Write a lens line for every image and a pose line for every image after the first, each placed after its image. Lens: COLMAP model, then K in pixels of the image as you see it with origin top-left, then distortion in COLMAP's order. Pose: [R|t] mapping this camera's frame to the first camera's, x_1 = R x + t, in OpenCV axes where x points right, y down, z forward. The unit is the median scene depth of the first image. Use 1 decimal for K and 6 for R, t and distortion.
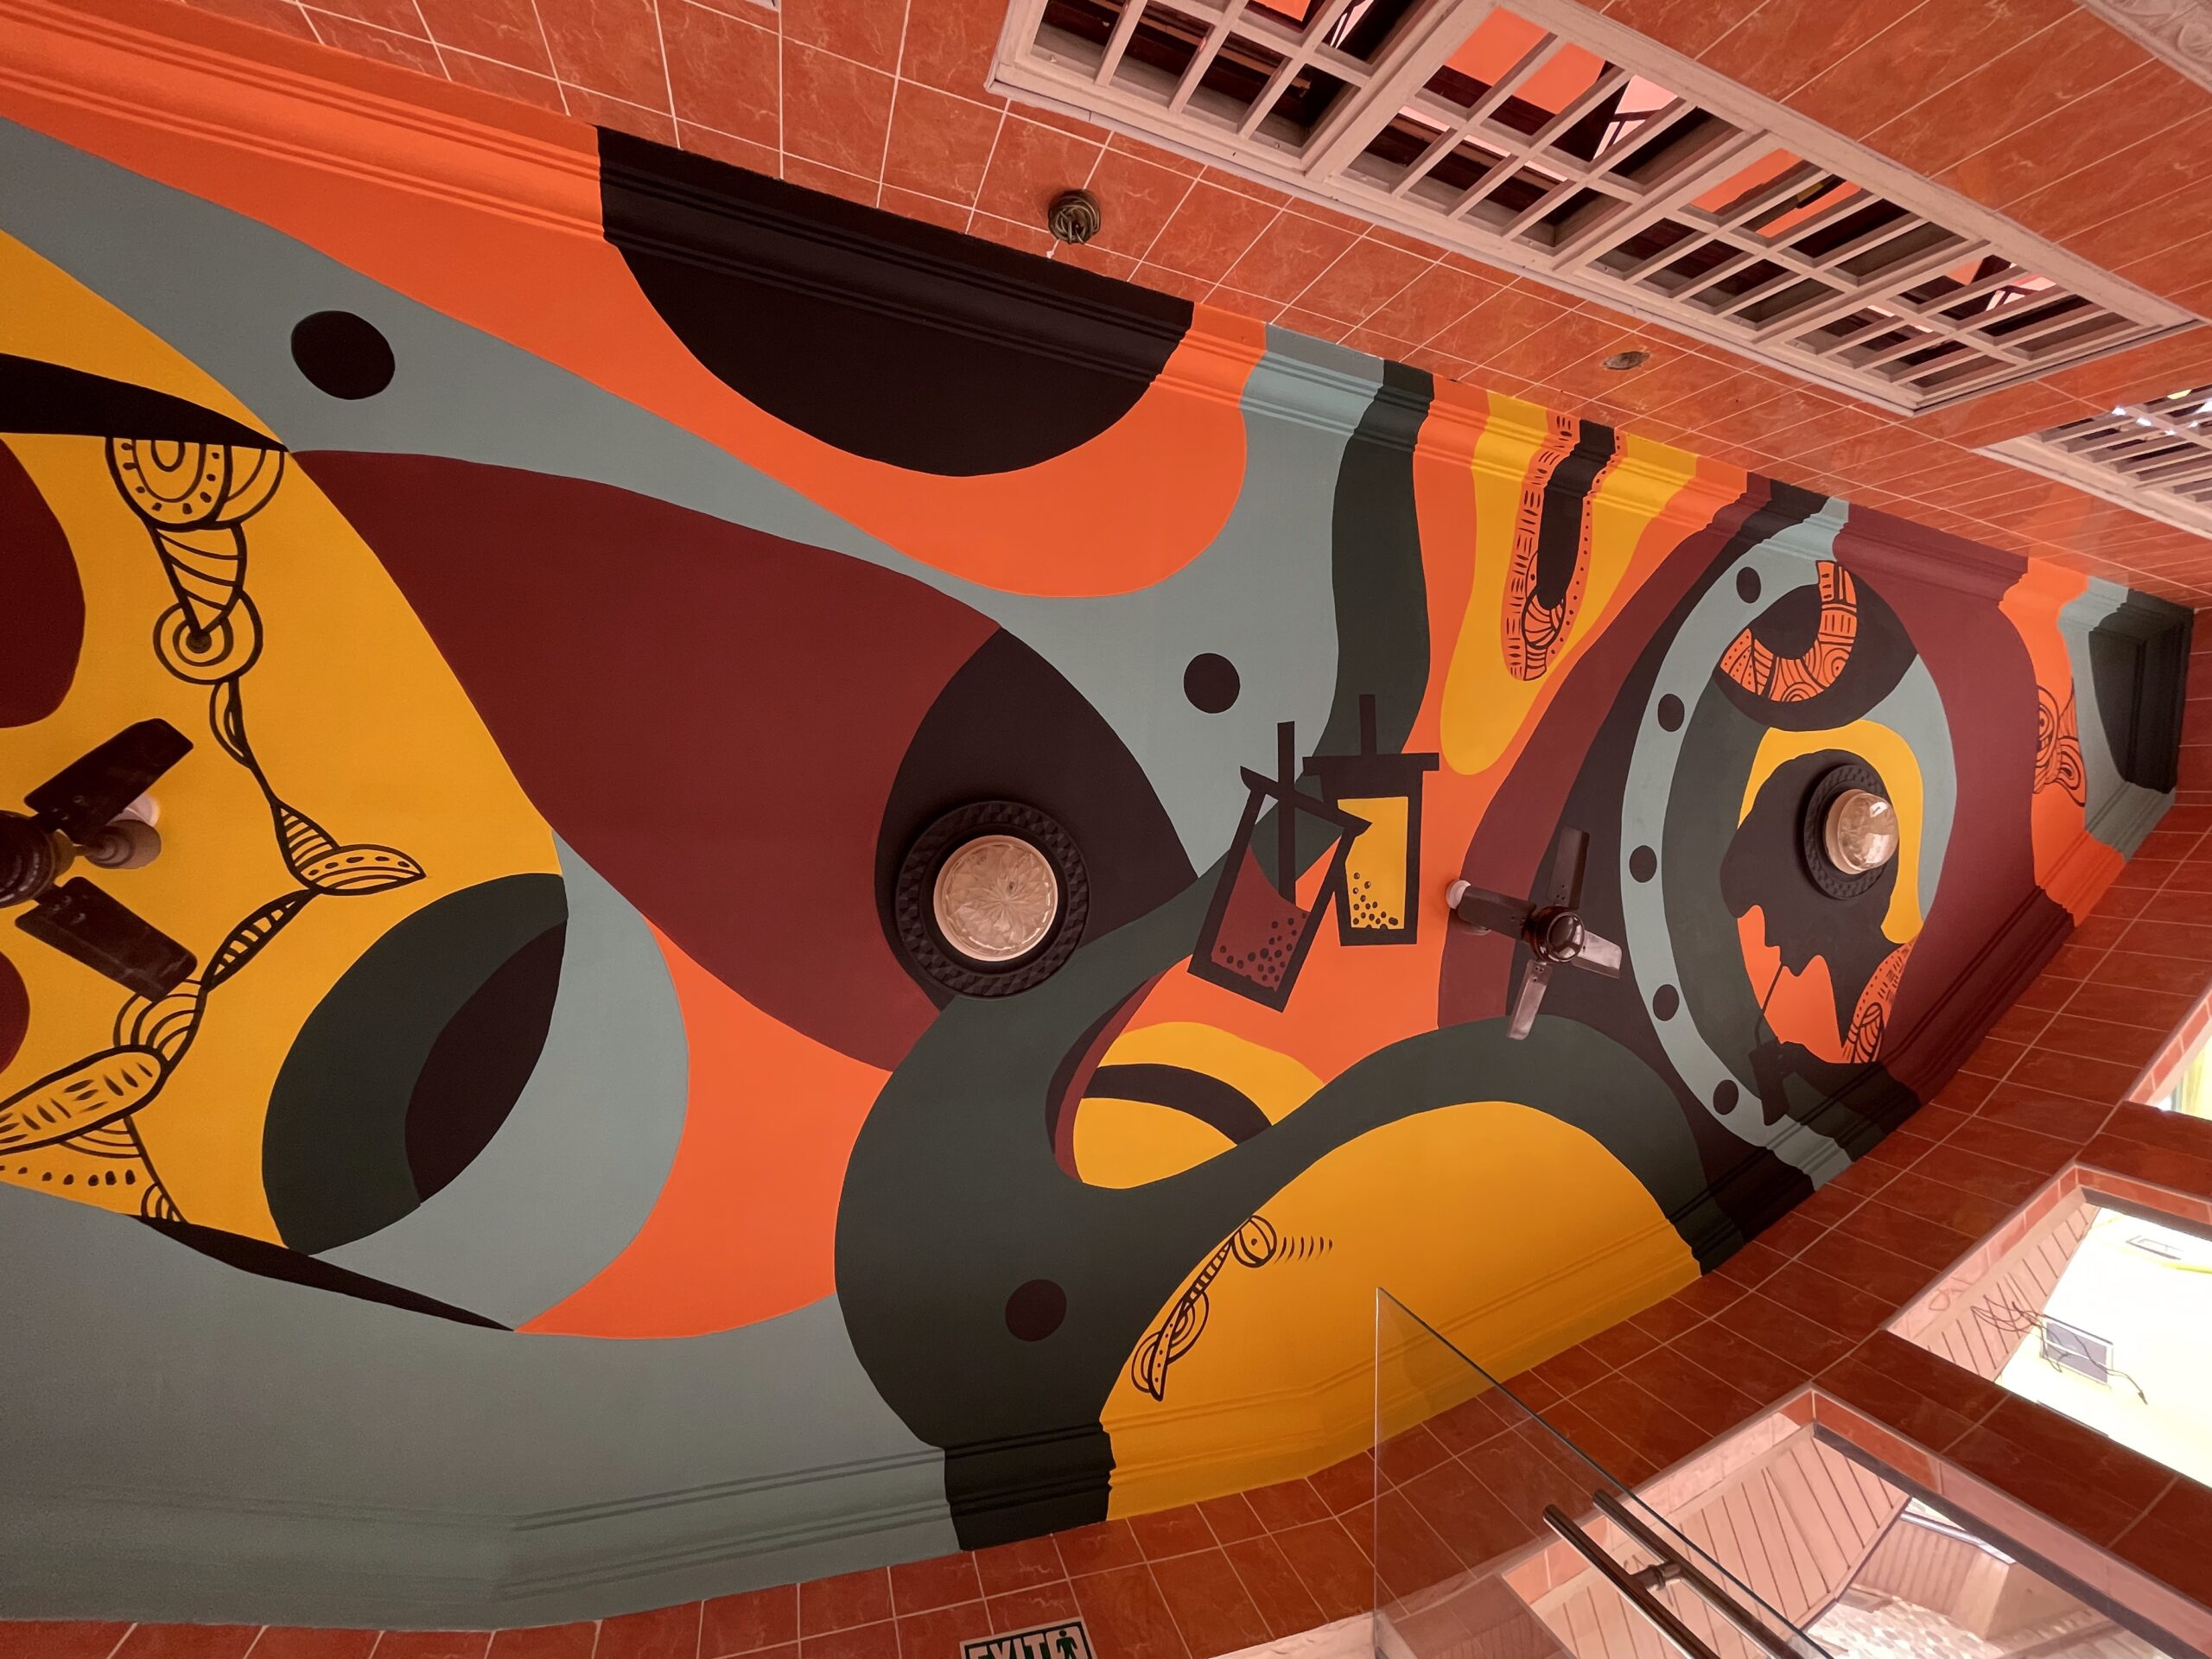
lens RADIAL K [[898.3, 0, 1097.3], [0, 898.3, 832.9], [0, 0, 1]] dist [0.004175, 0.000572]
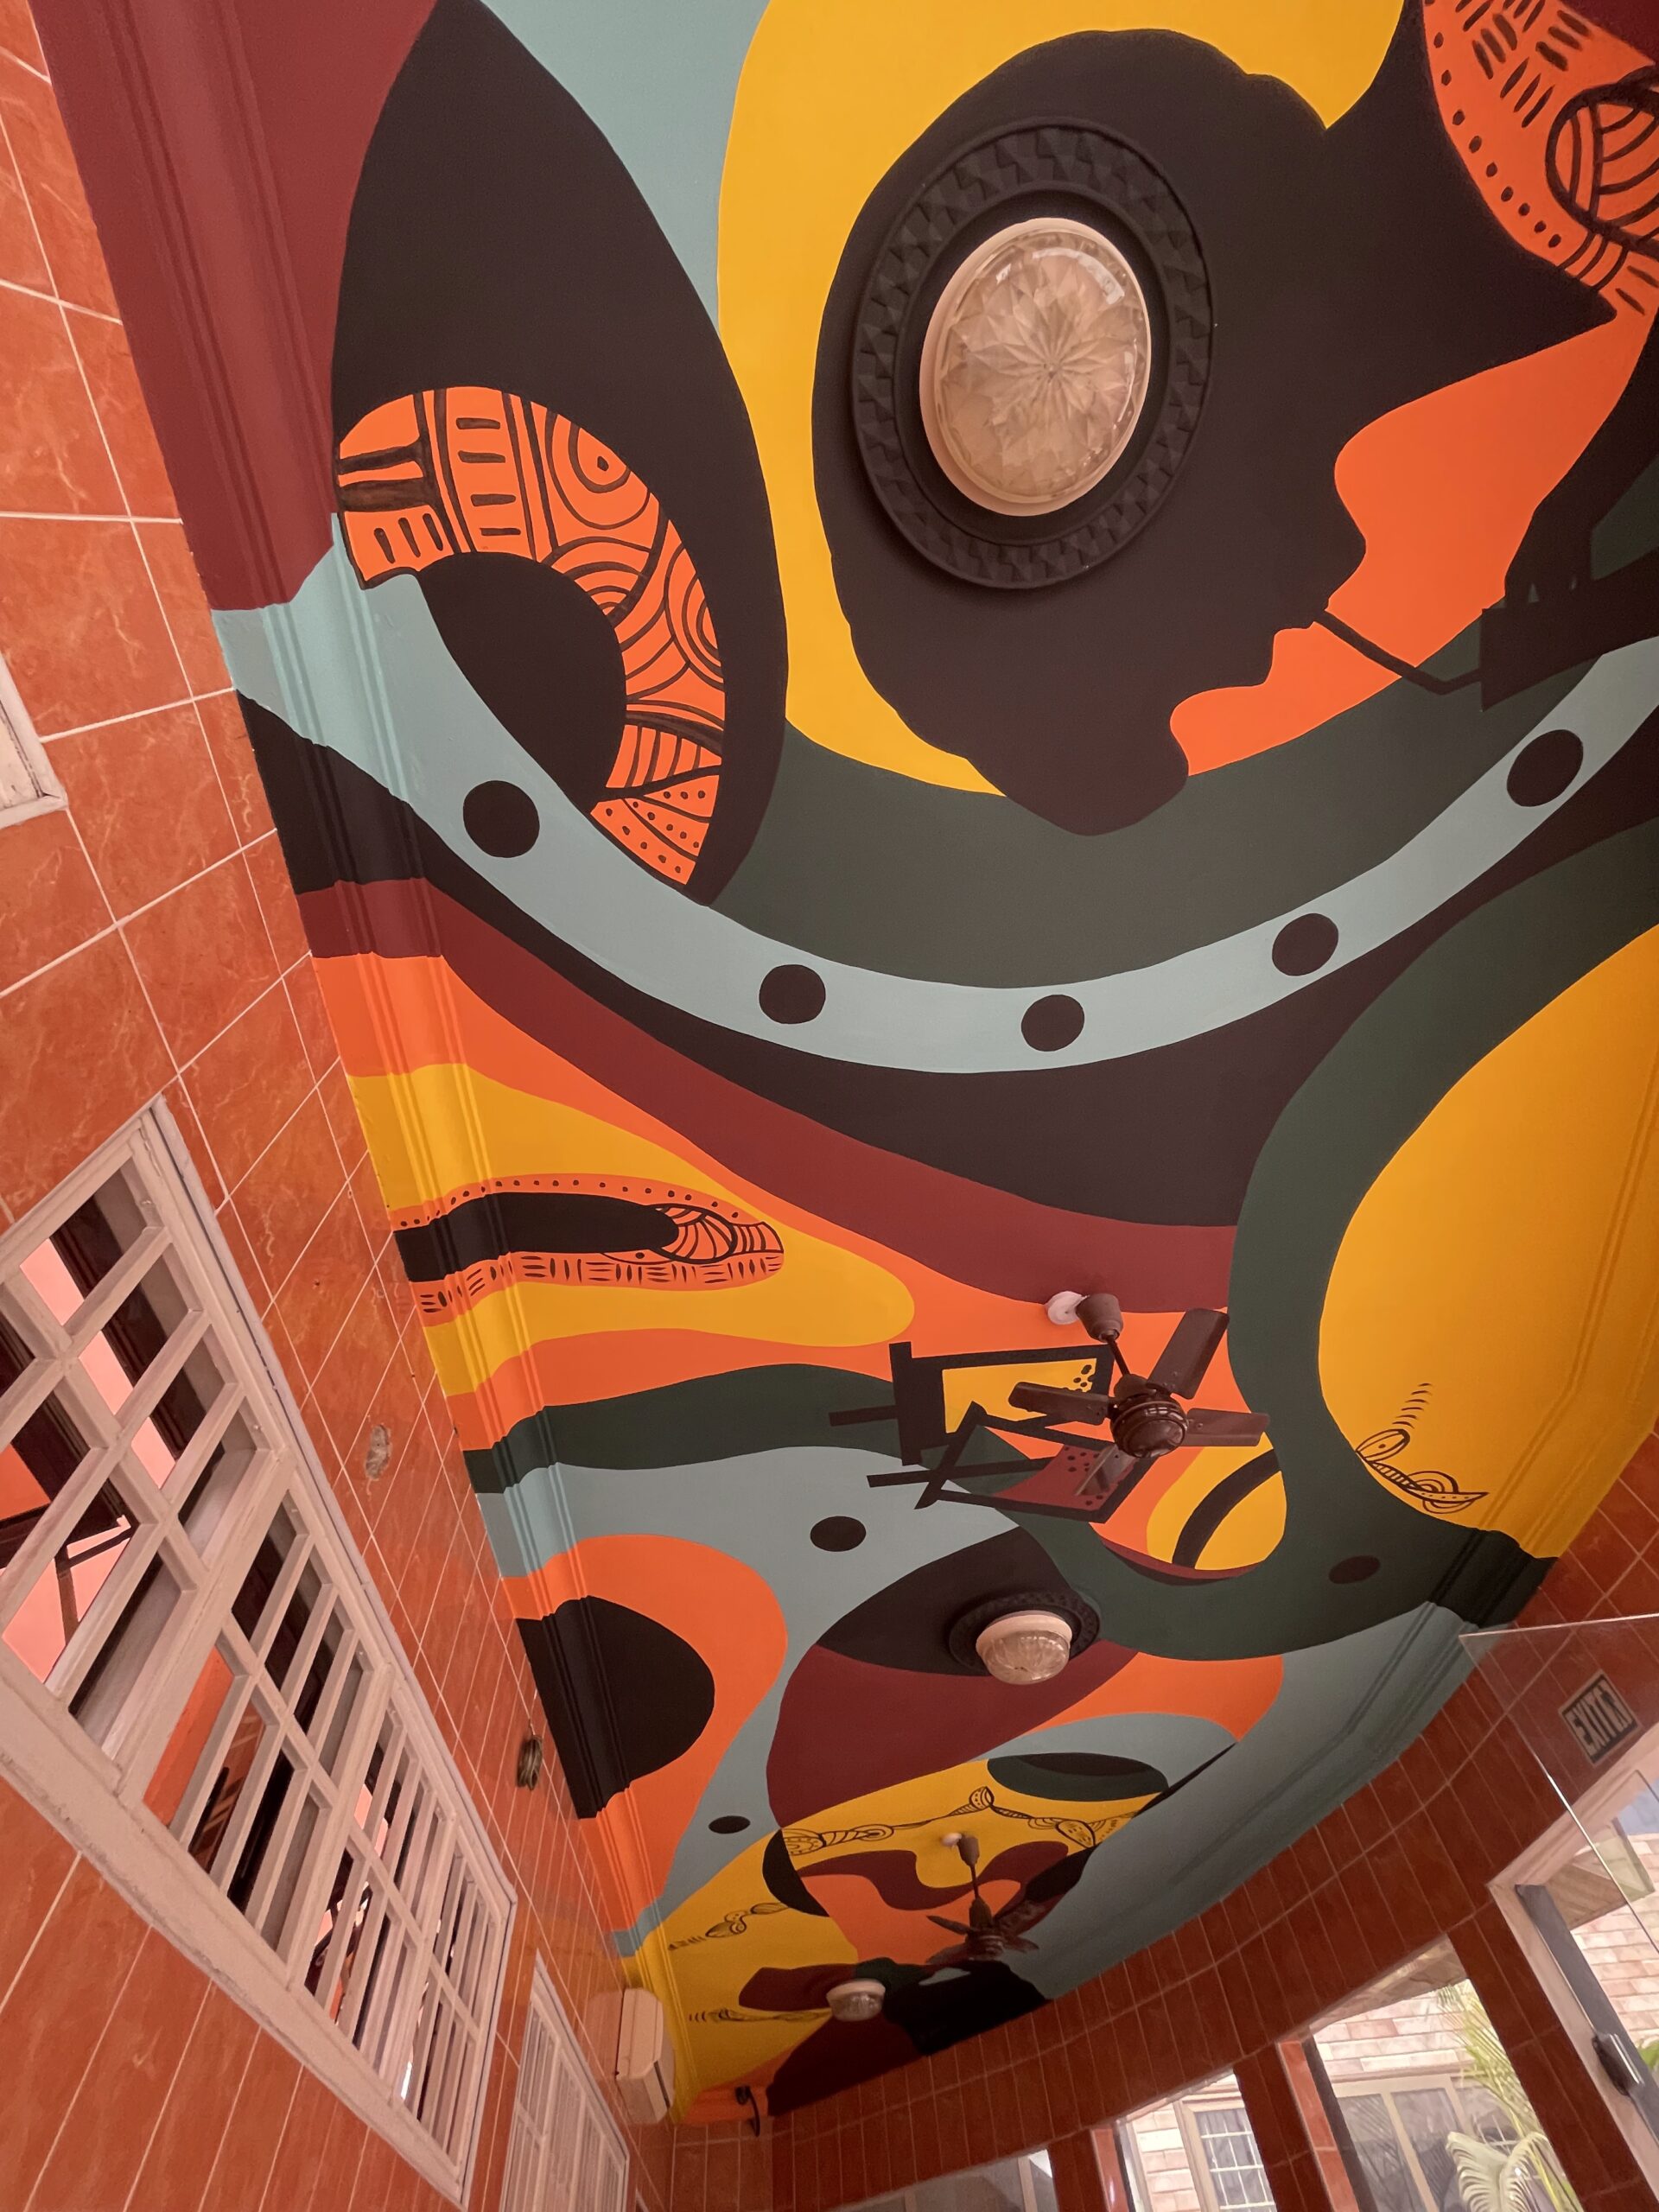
lens RADIAL K [[893.1, 0, 826.5], [0, 893.1, 1095.0], [0, 0, 1]] dist [-0.003701, 0.000470]
pose [[-0.047407, -0.623076, -0.780724, 1.255007], [0.997972, -0.062792, -0.010486, -0.133370], [-0.042490, -0.779637, 0.624789, 0.729954]]
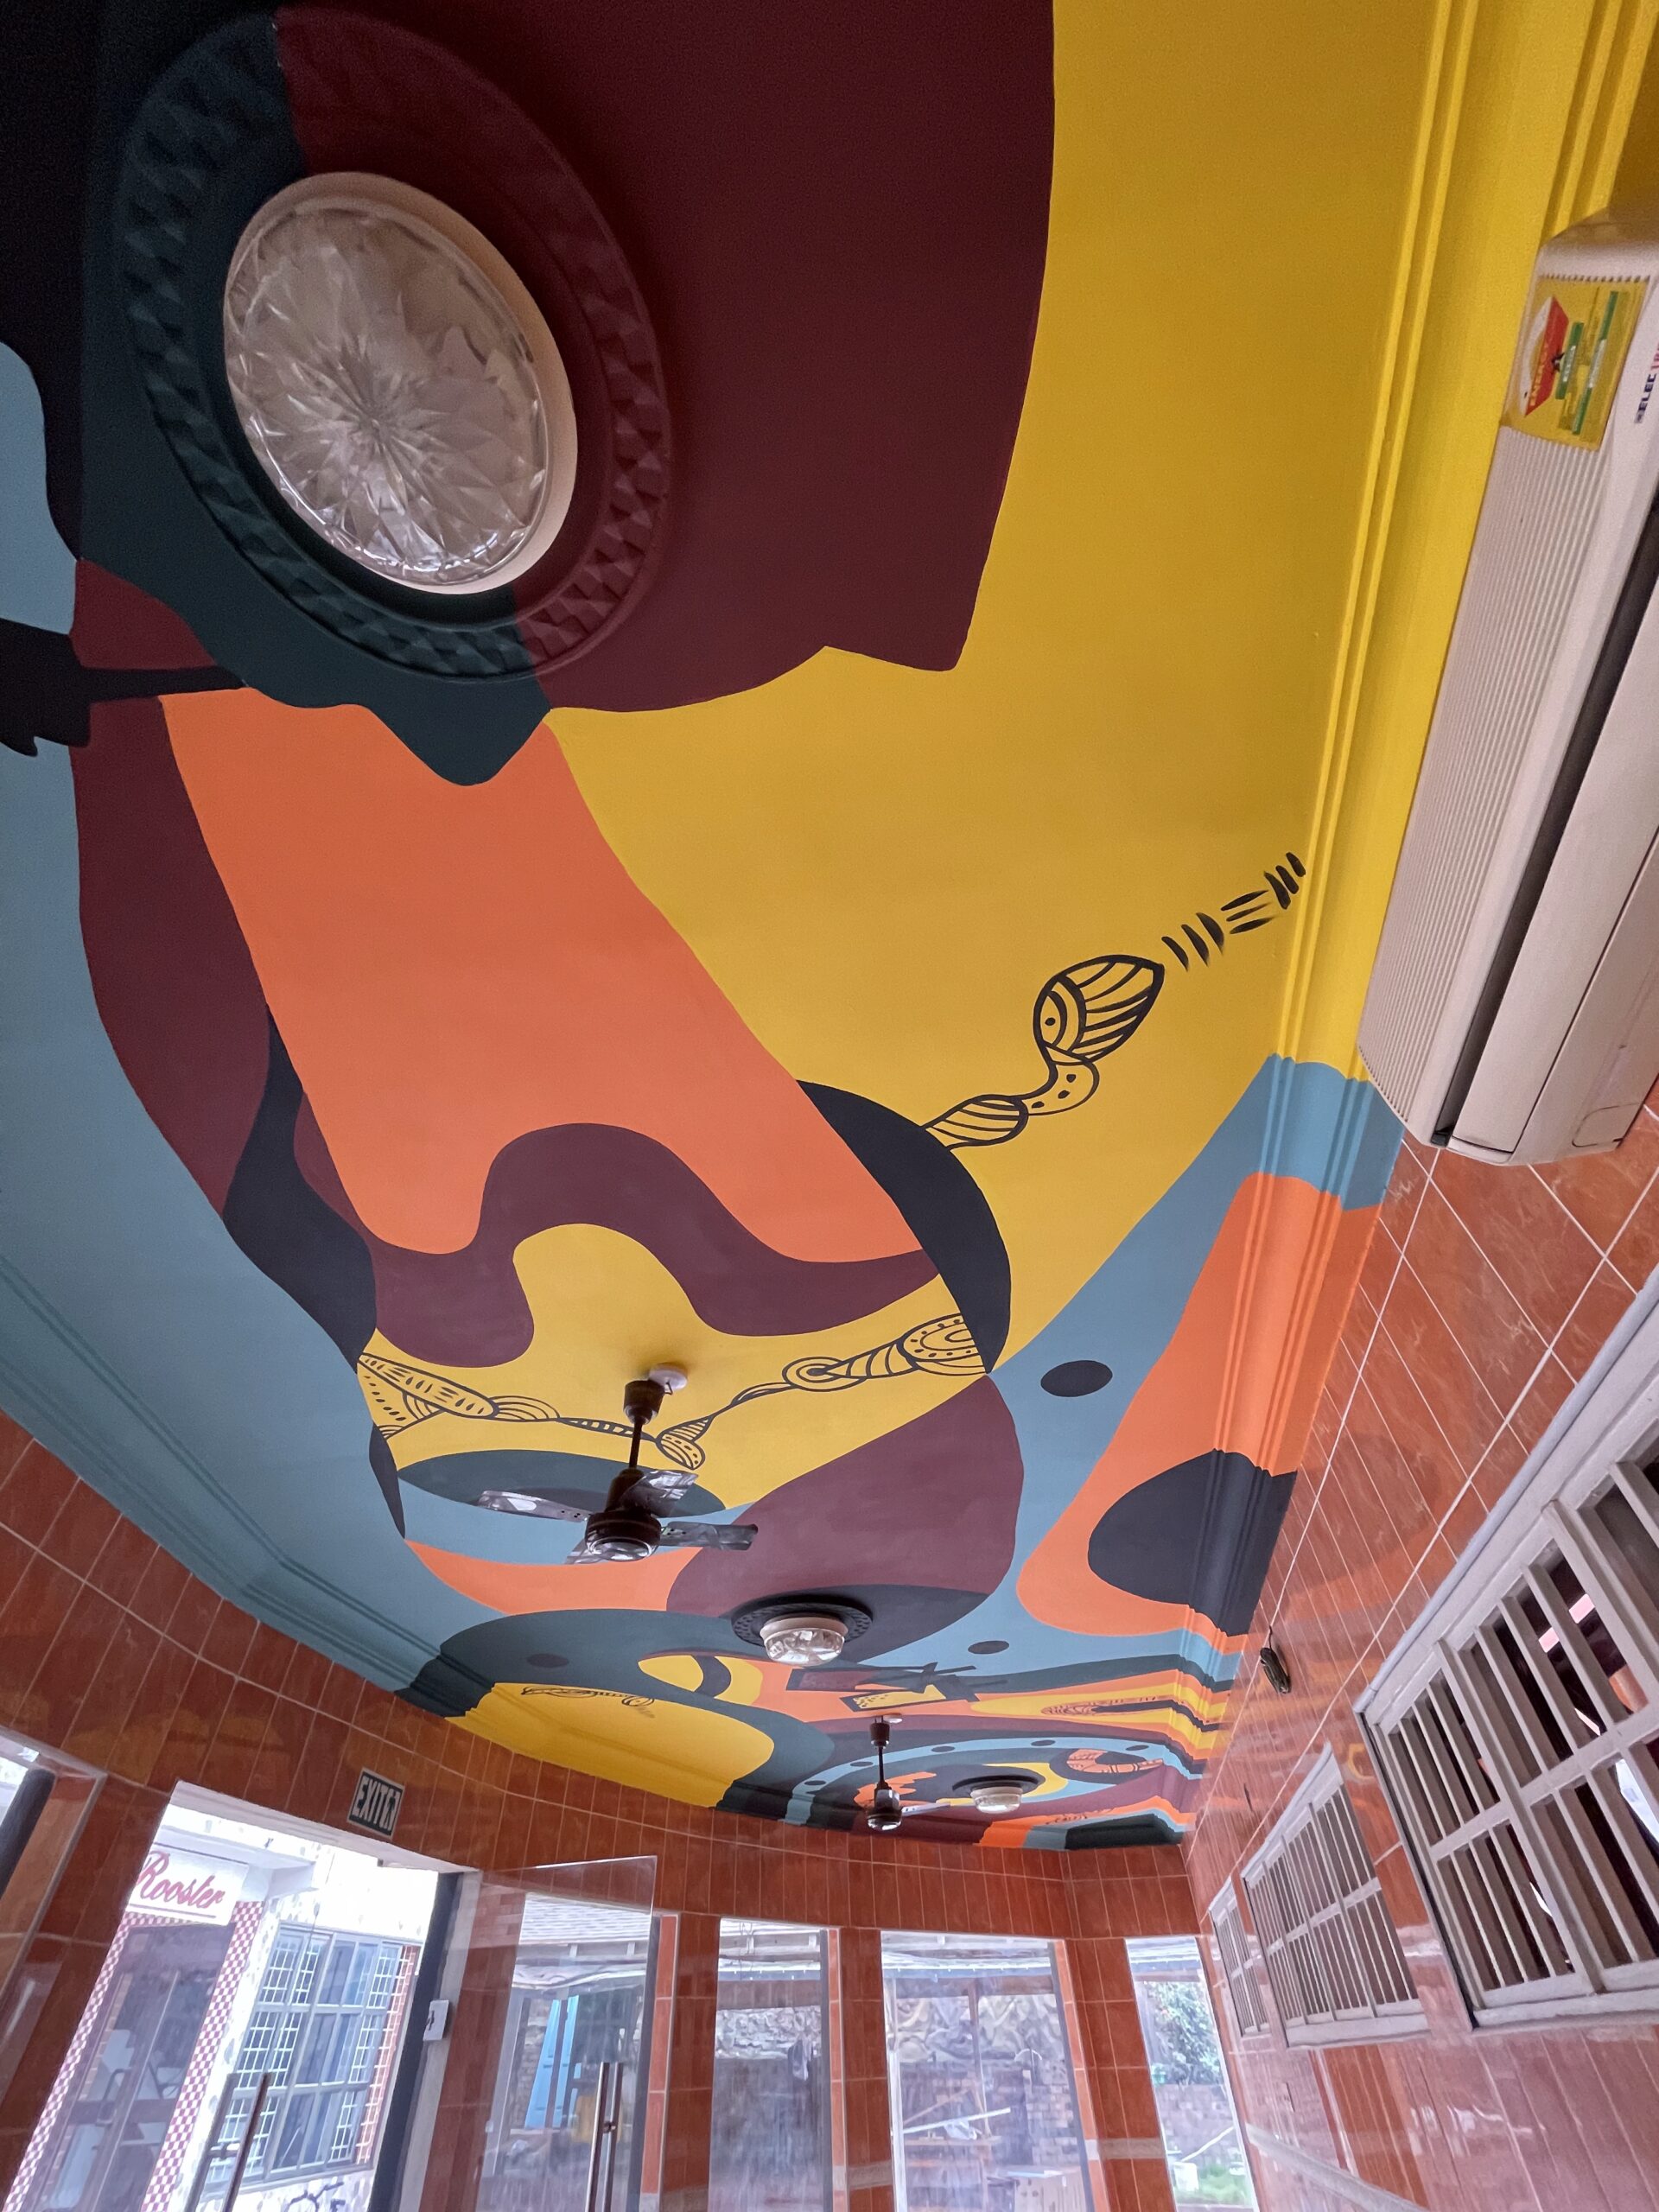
lens RADIAL K [[898.3, 0, 829.5], [0, 898.3, 1106.0], [0, 0, 1]] dist [0.004175, 0.000572]
pose [[0.289274, 0.880252, 0.376135, -1.225510], [-0.956556, 0.250891, 0.148509, -0.346737], [0.036356, -0.402754, 0.914586, 0.021628]]
